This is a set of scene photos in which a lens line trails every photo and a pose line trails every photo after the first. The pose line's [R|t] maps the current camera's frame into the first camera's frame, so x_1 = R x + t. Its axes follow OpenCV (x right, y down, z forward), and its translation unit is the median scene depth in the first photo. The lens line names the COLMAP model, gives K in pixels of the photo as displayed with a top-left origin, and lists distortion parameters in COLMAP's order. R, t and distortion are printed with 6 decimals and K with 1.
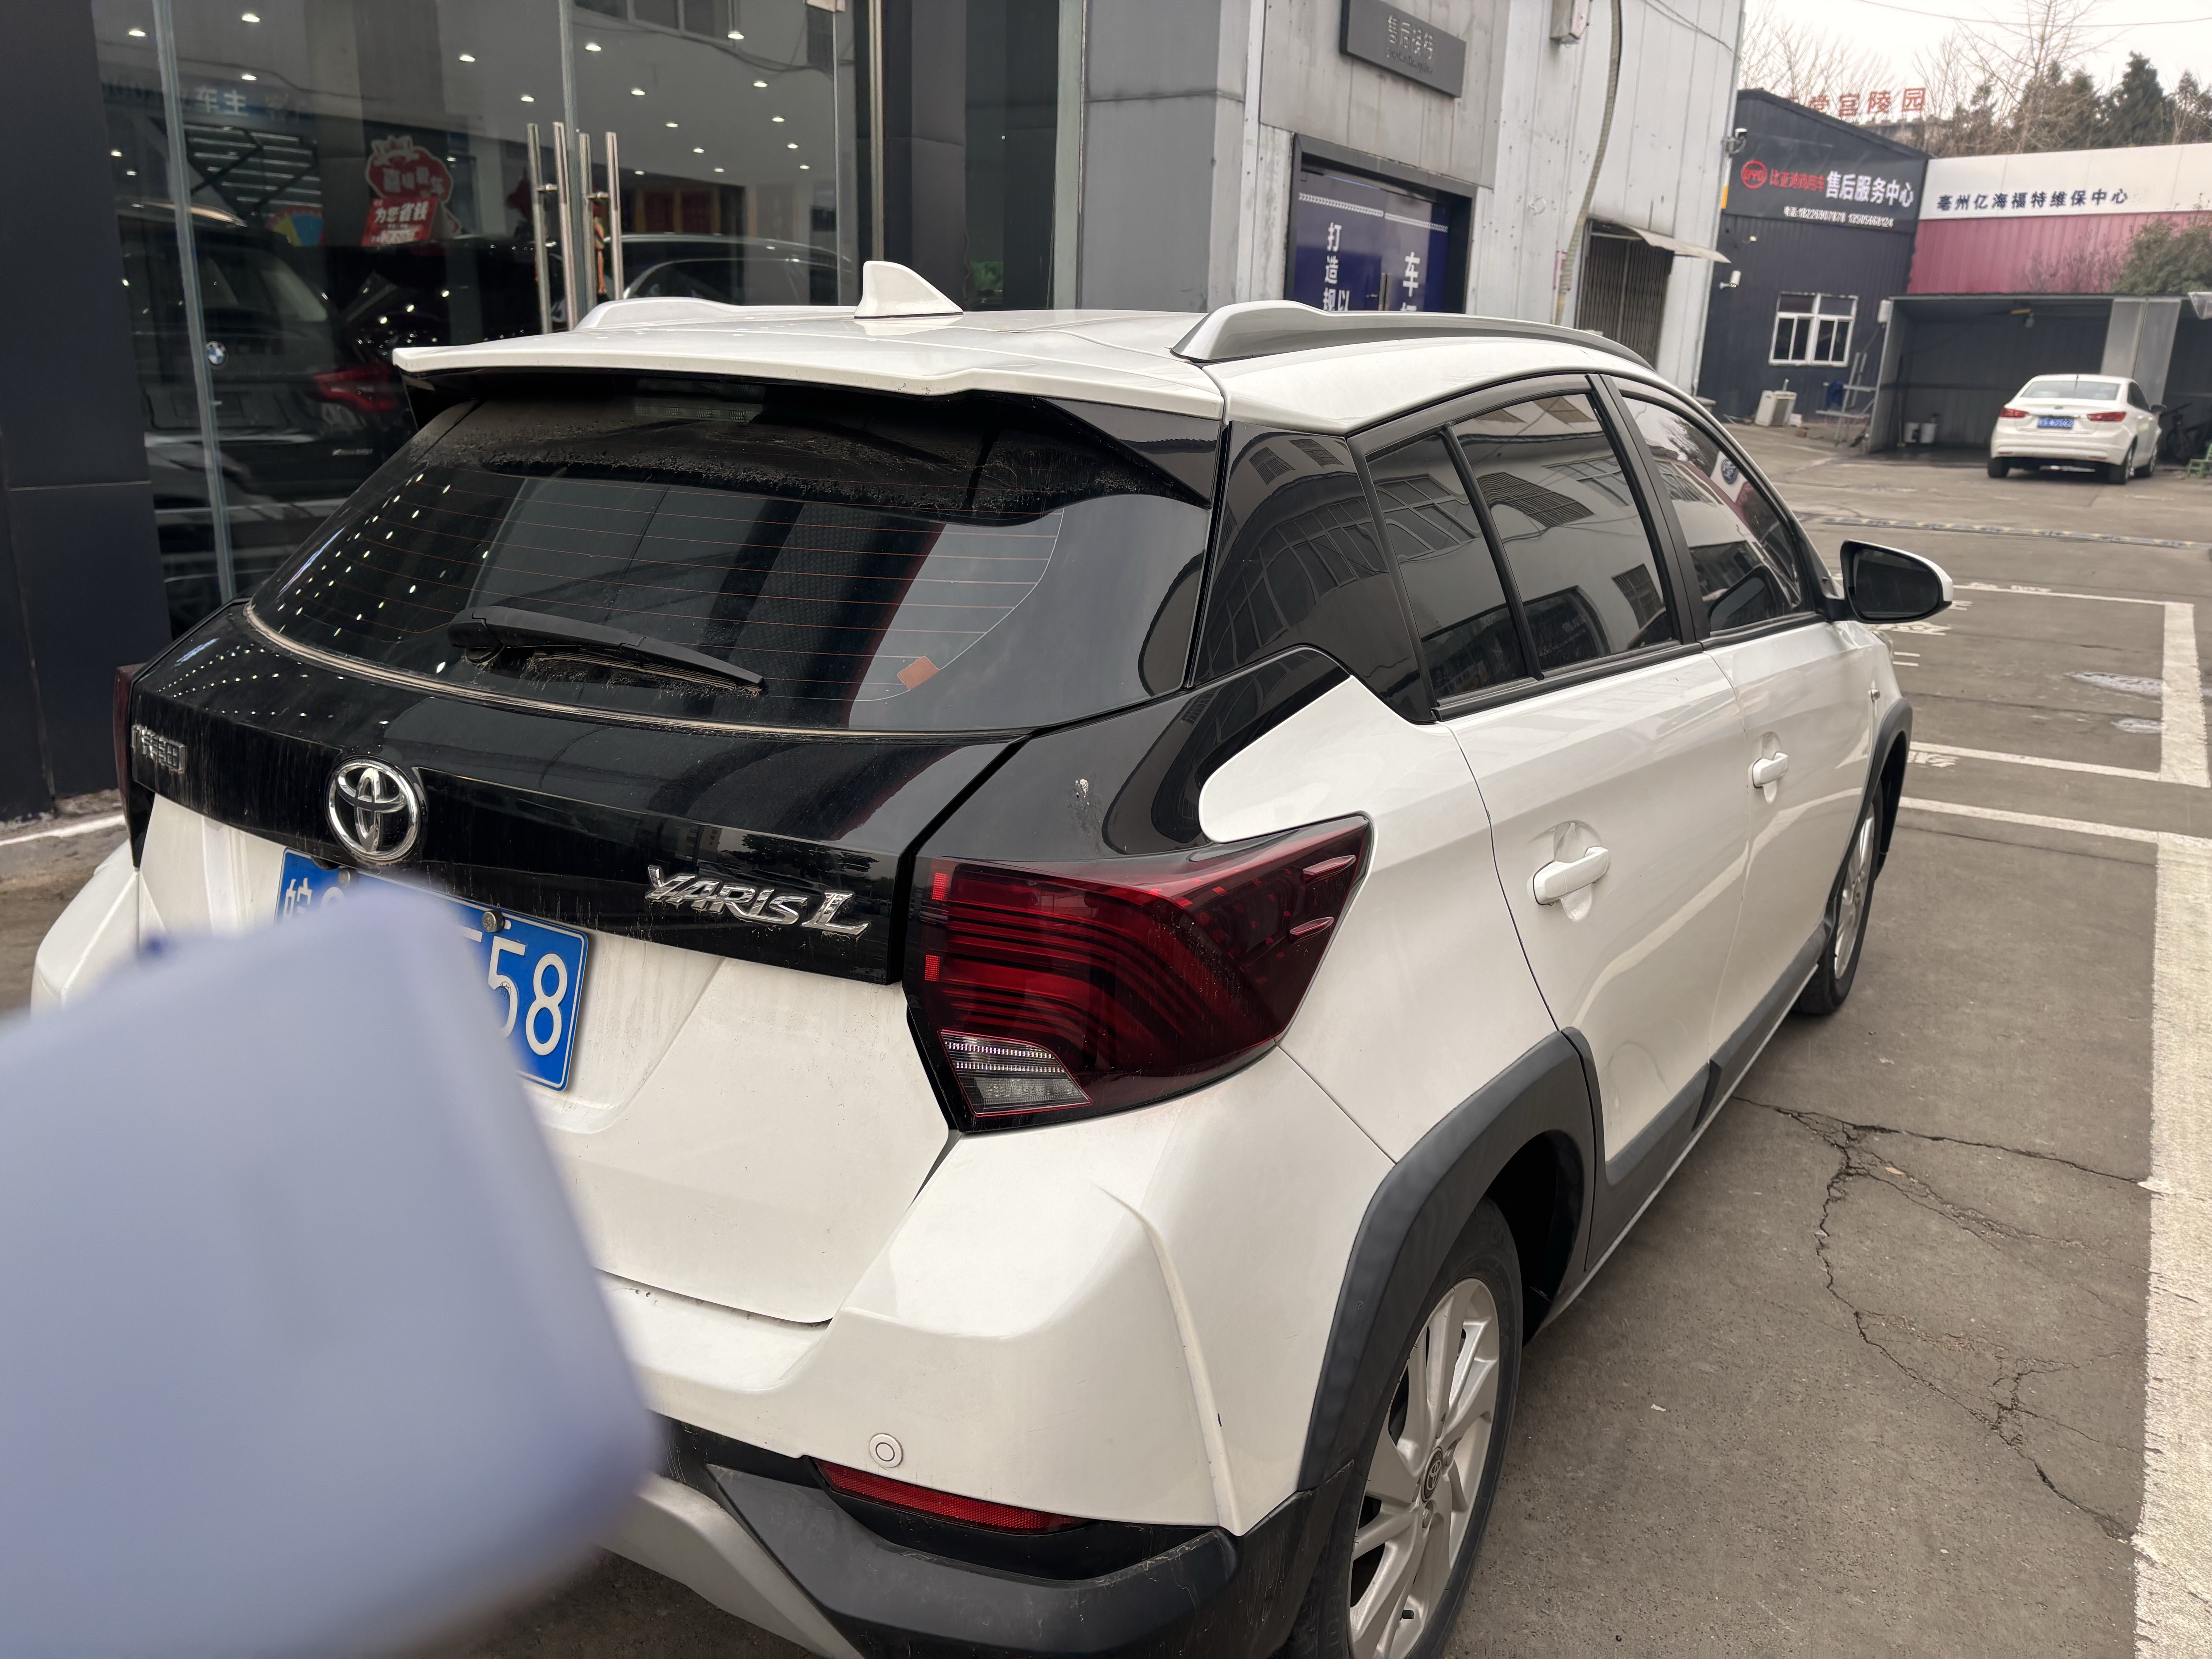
lens RADIAL K [[1697.1, 0, 1096.3], [0, 1697.1, 605.9], [0, 0, 1]] dist [0.095792, -0.132339]
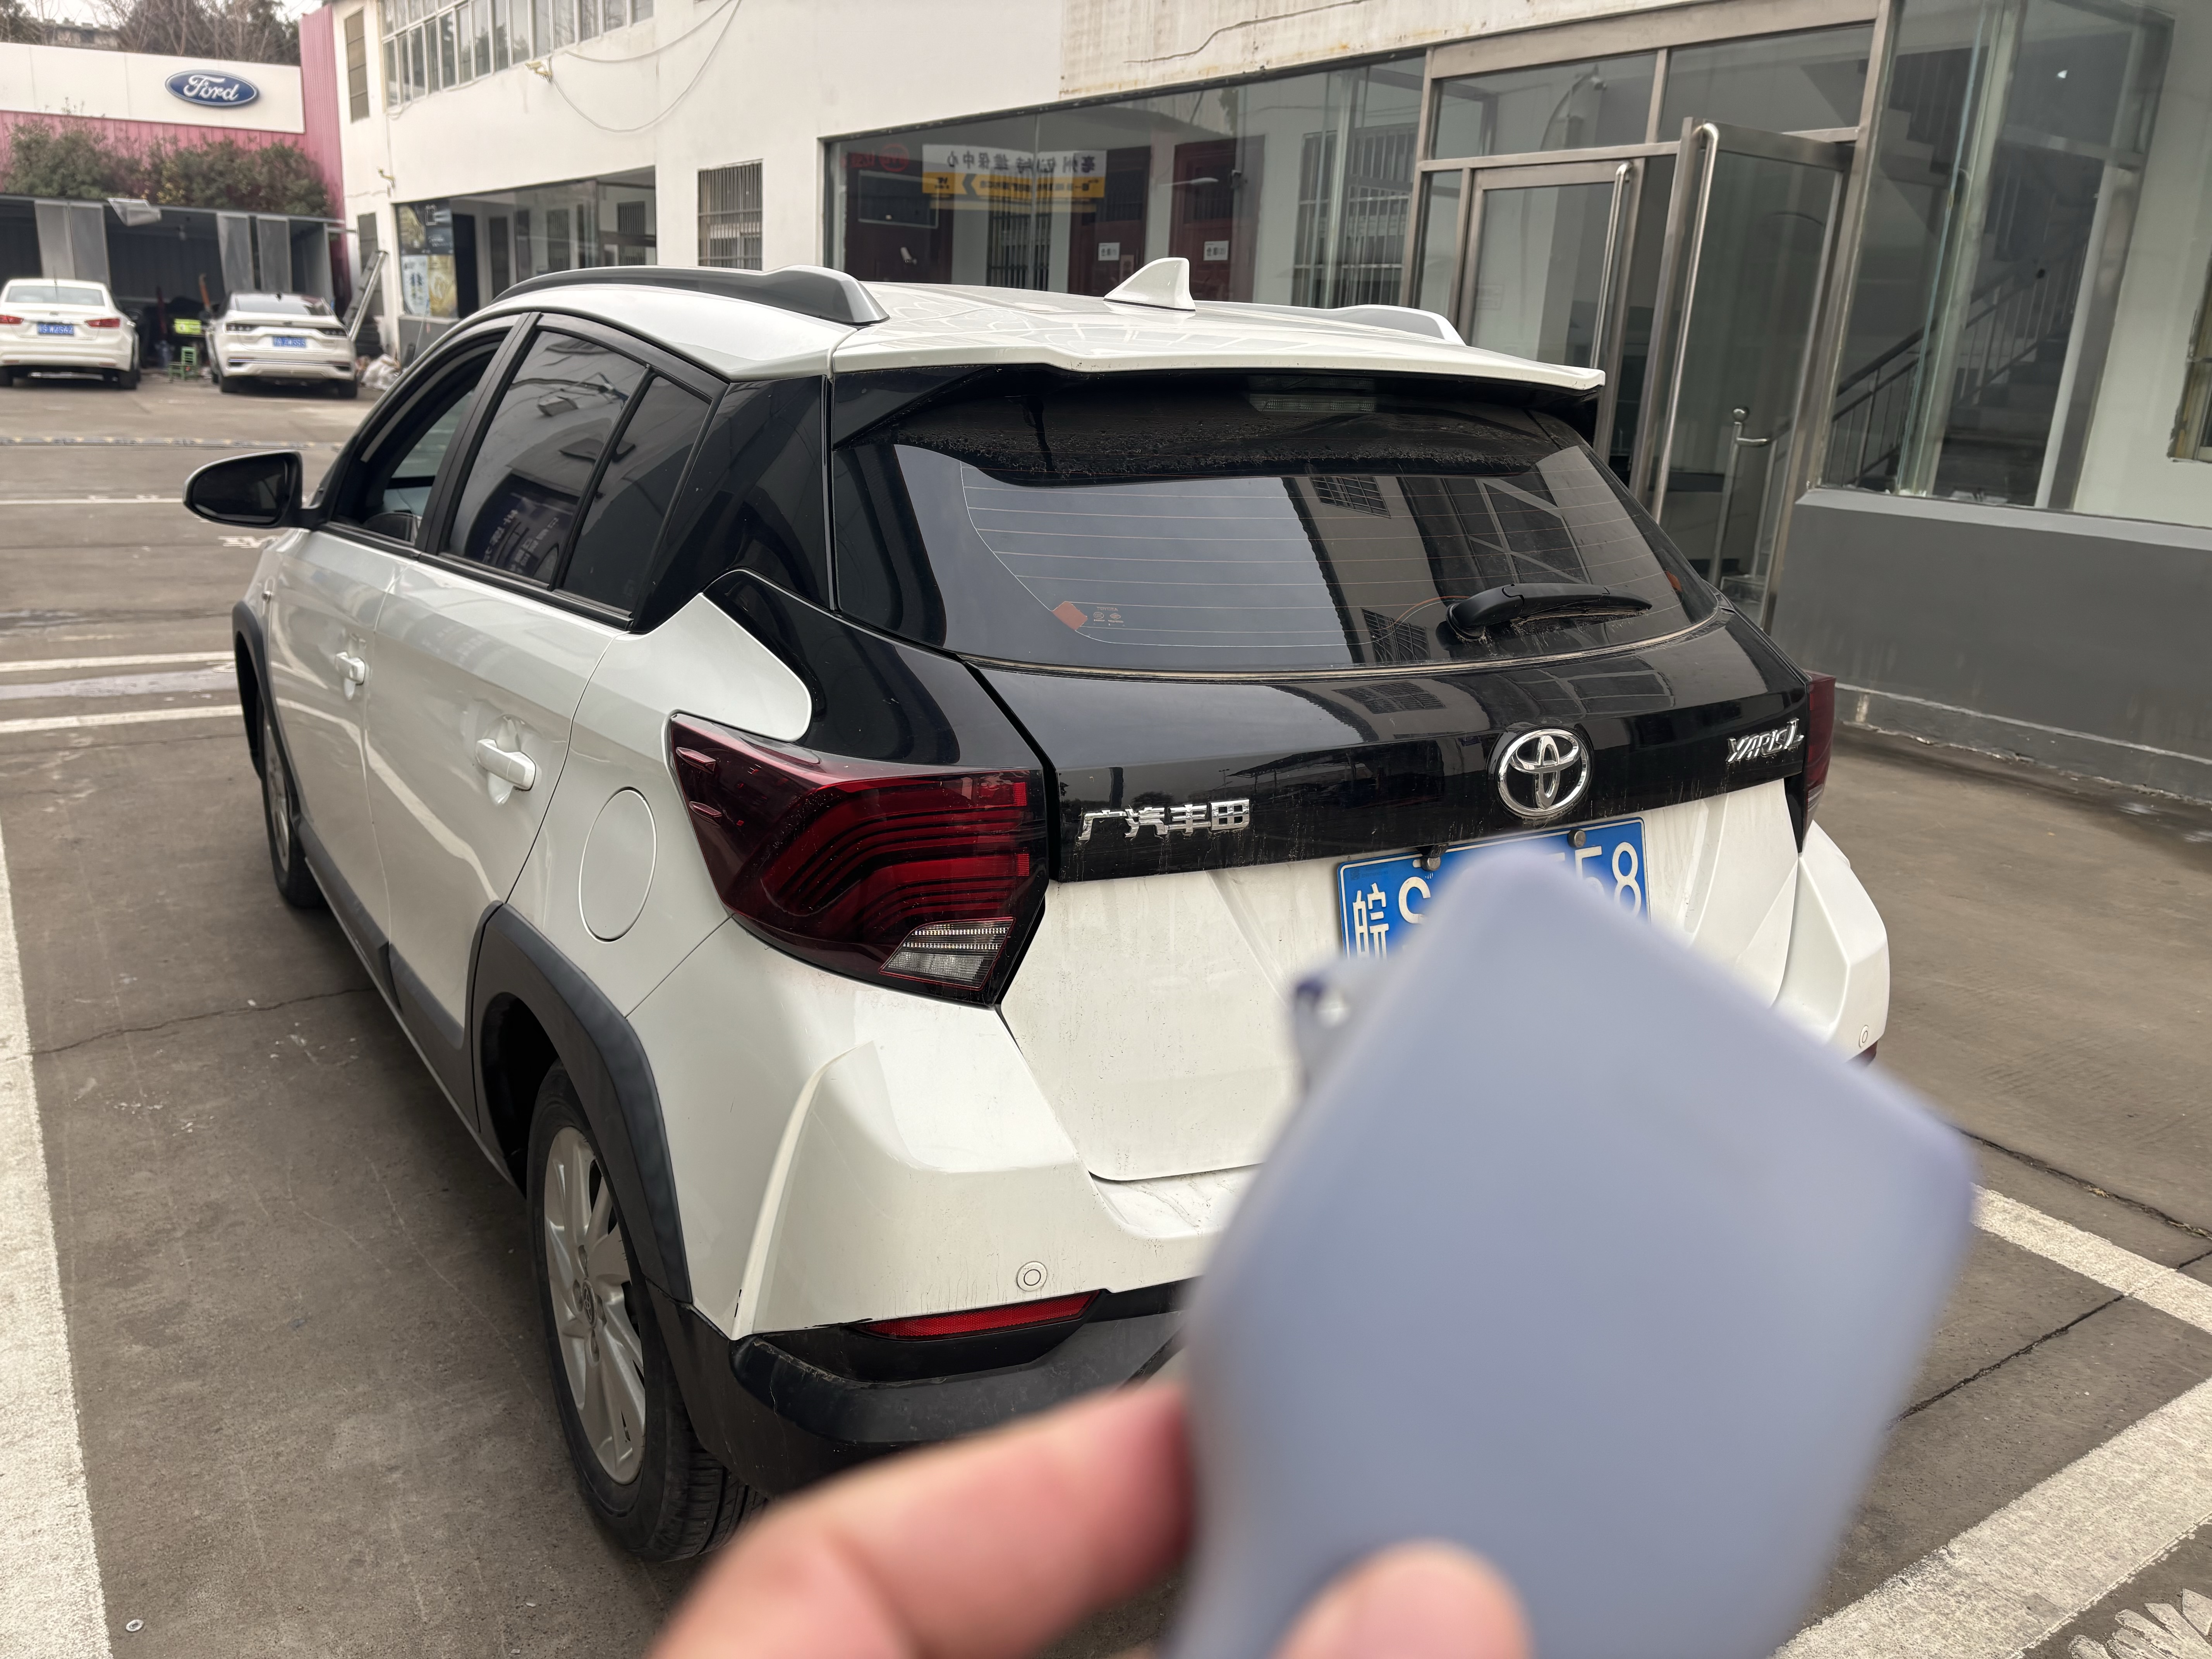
lens RADIAL K [[1697.1, 0, 1096.3], [0, 1697.1, 605.9], [0, 0, 1]] dist [0.095792, -0.132339]
pose [[0.432696, -0.150618, 0.888869, -0.110183], [0.099609, 0.987896, 0.118908, -0.011012], [-0.896020, 0.037088, 0.442462, 0.054193]]
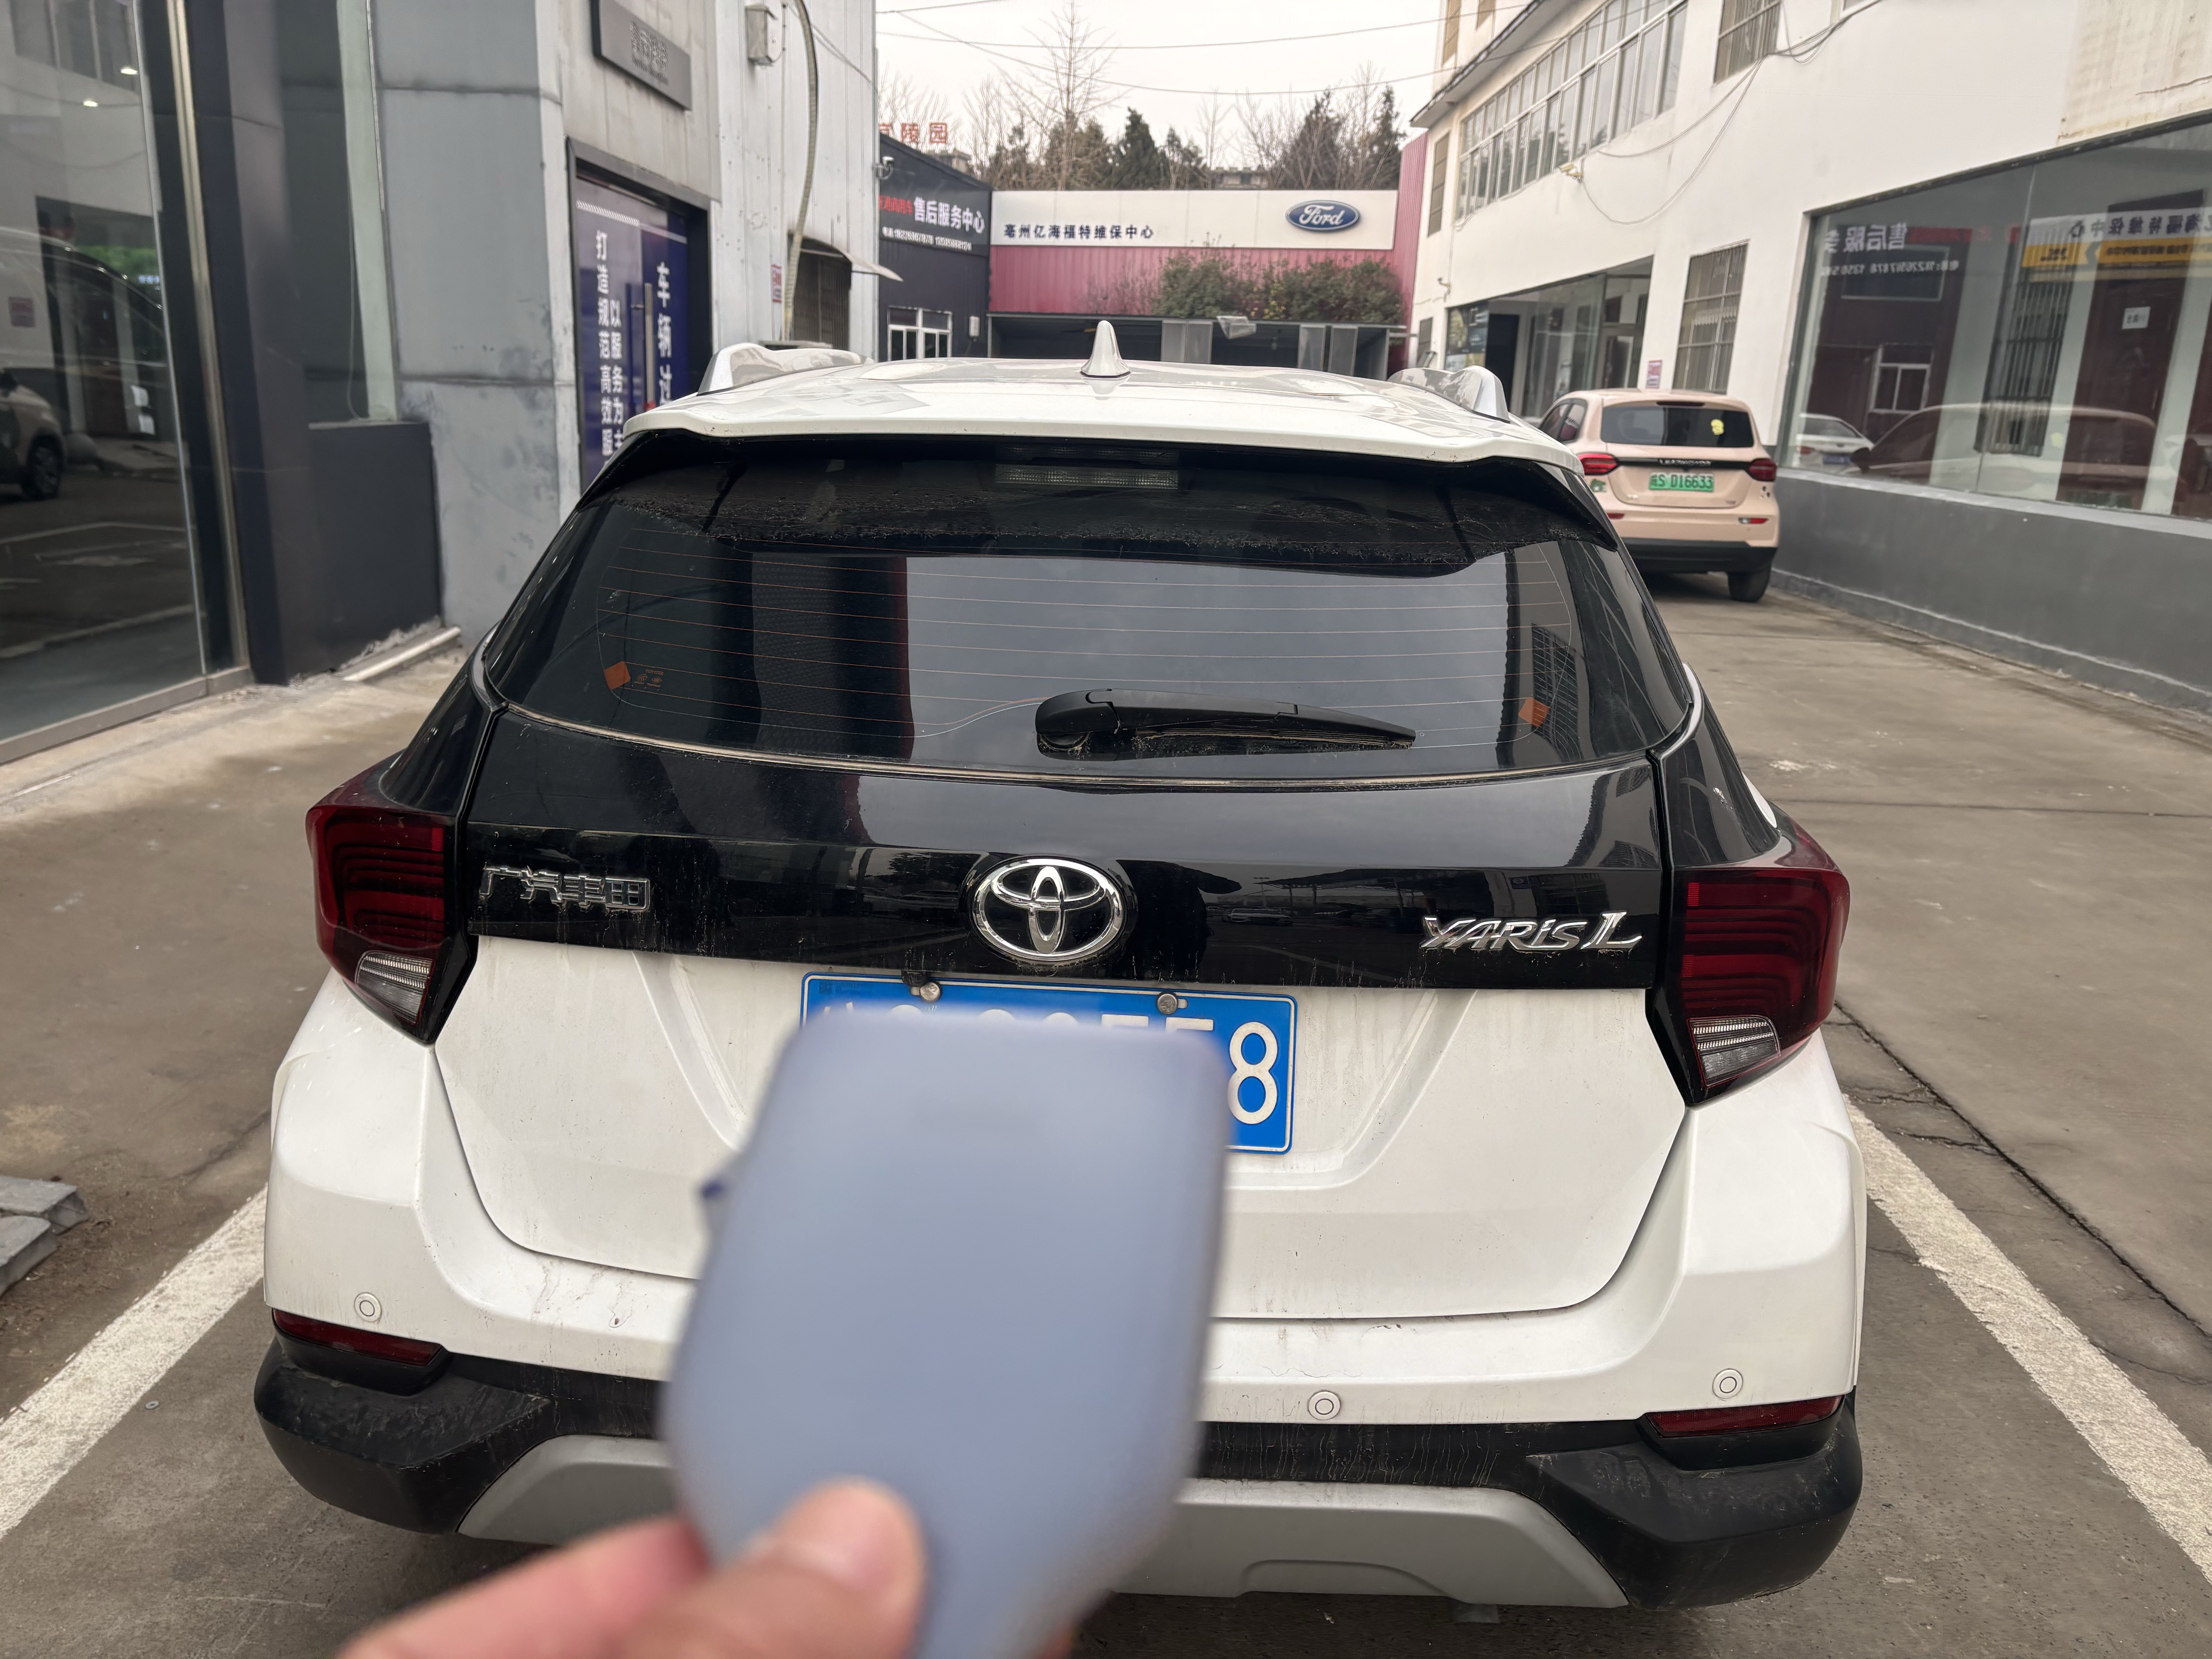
lens RADIAL K [[1697.1, 0, 1096.3], [0, 1697.1, 605.9], [0, 0, 1]] dist [0.095792, -0.132339]
pose [[0.870792, -0.064333, 0.487425, -0.061224], [0.065561, 0.997742, 0.014563, -0.004486], [-0.487261, 0.019275, 0.873044, 0.011047]]
